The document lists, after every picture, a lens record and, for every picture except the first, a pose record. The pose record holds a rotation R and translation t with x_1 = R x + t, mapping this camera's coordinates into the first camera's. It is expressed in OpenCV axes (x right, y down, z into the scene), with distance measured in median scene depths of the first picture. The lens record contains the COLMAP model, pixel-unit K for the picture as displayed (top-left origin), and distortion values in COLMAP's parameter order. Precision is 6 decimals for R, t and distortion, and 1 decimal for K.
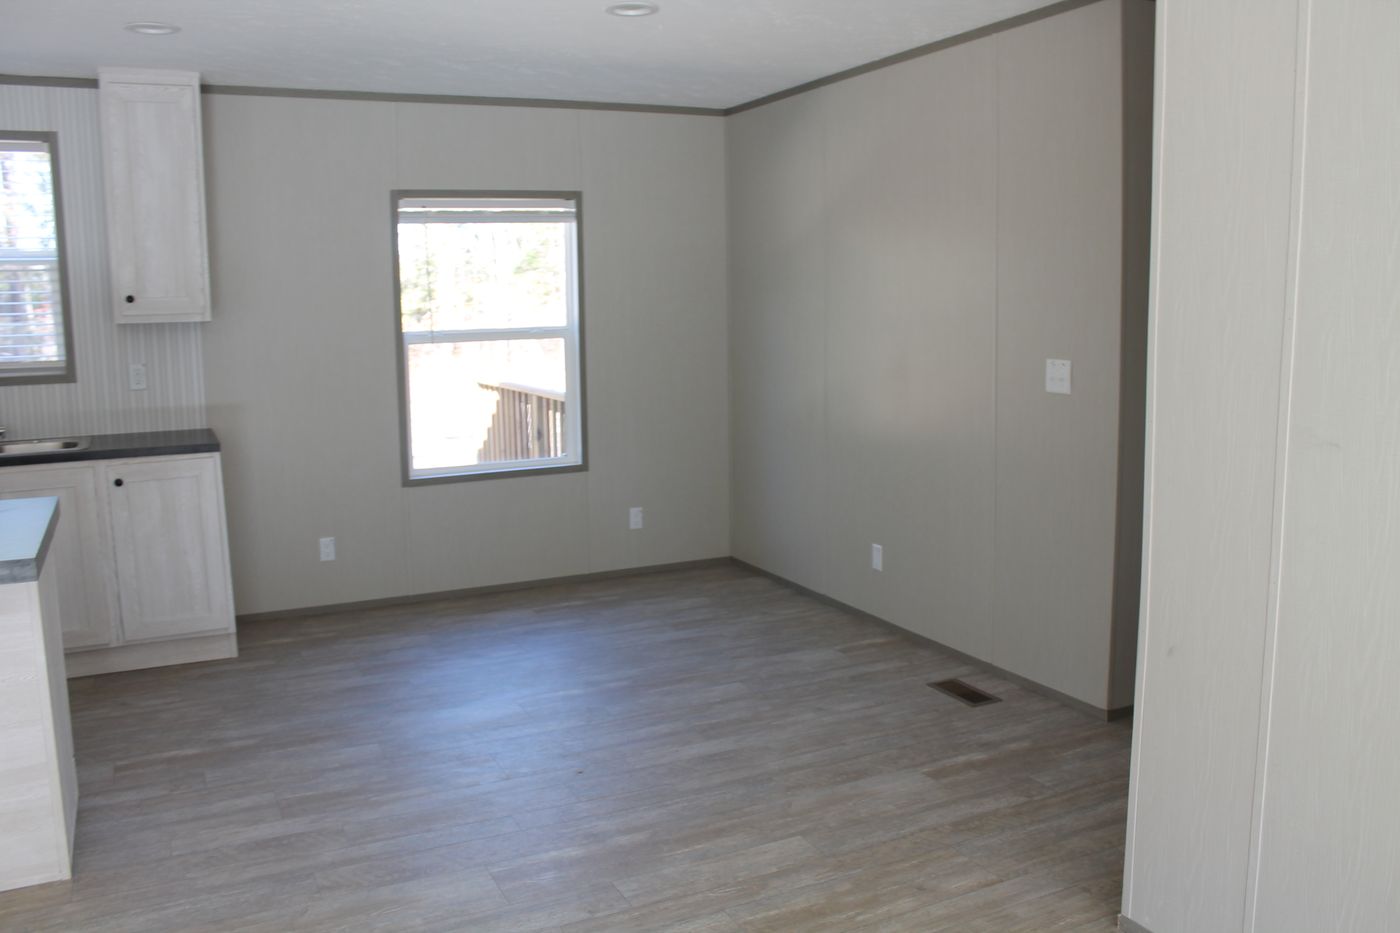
lens RADIAL K [[1193.3, 0, 707.8], [0, 1193.3, 472.2], [0, 0, 1]] dist [-0.139093, 0.083704]
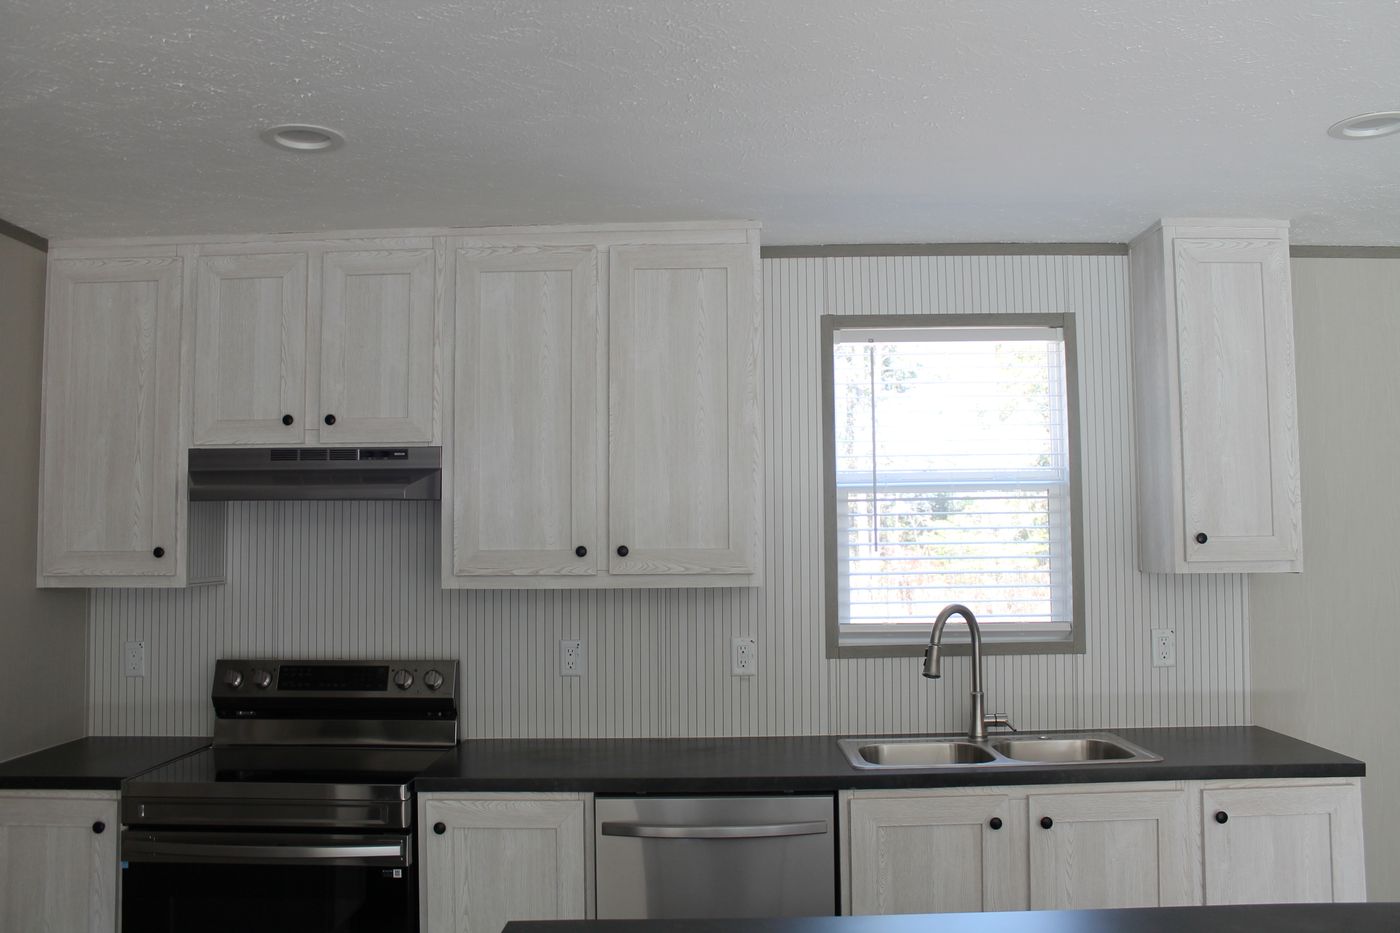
lens RADIAL K [[1190.2, 0, 699.0], [0, 1190.2, 468.7], [0, 0, 1]] dist [-0.152766, 0.138692]
pose [[0.885547, -0.025829, -0.463832, -0.430982], [-0.073749, 0.977975, -0.195261, -0.031635], [0.458659, 0.207120, 0.864137, 0.247710]]
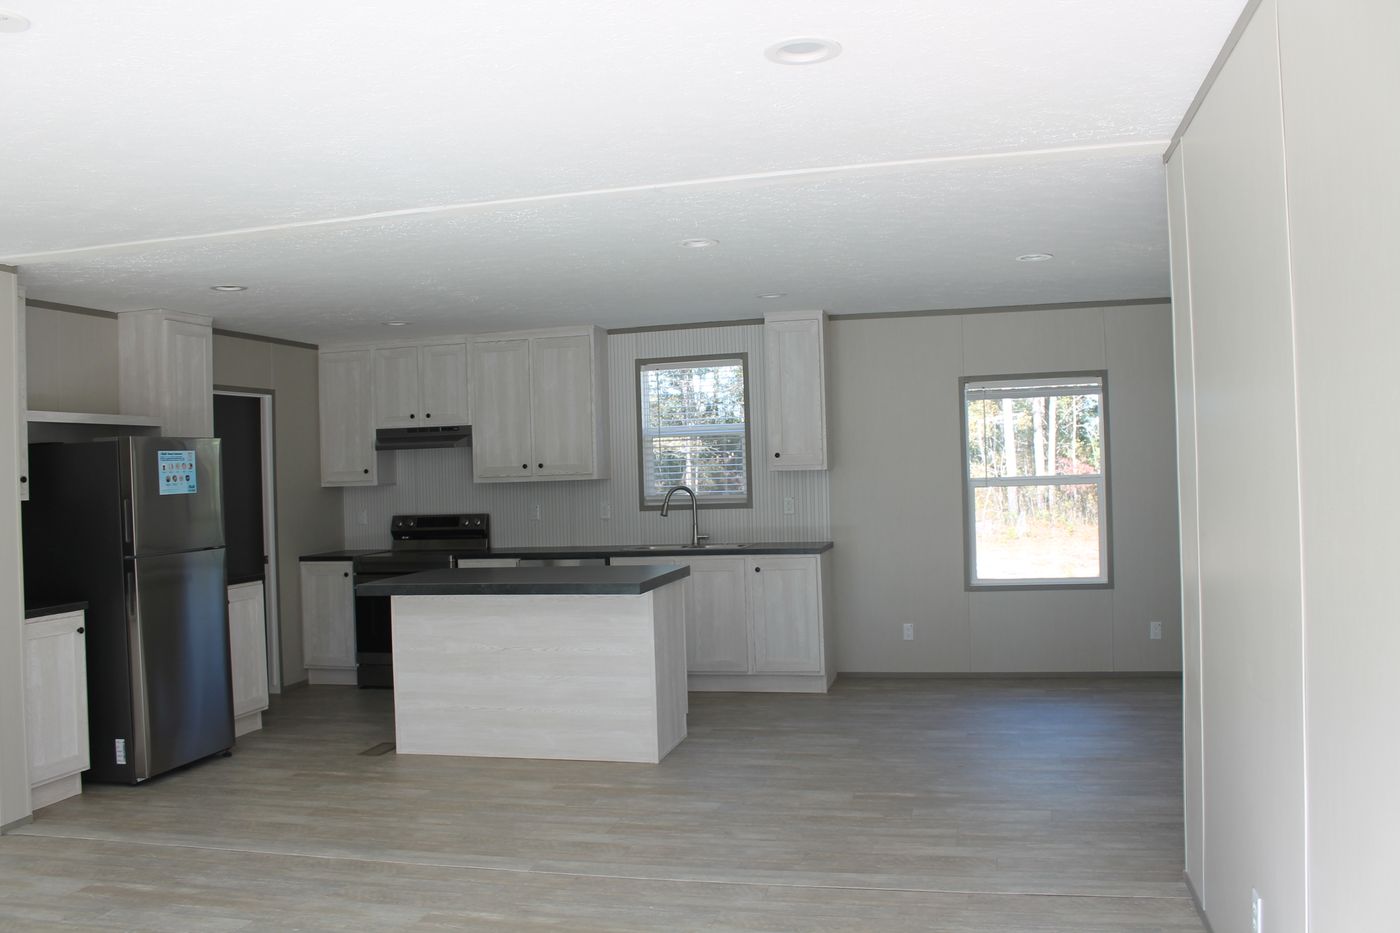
lens RADIAL K [[1190.2, 0, 701.2], [0, 1190.2, 464.8], [0, 0, 1]] dist [-0.152766, 0.138692]
pose [[0.758328, -0.012045, -0.651762, 0.466374], [-0.078319, 0.990904, -0.109436, 0.047554], [0.647151, 0.134034, 0.750487, -0.276219]]
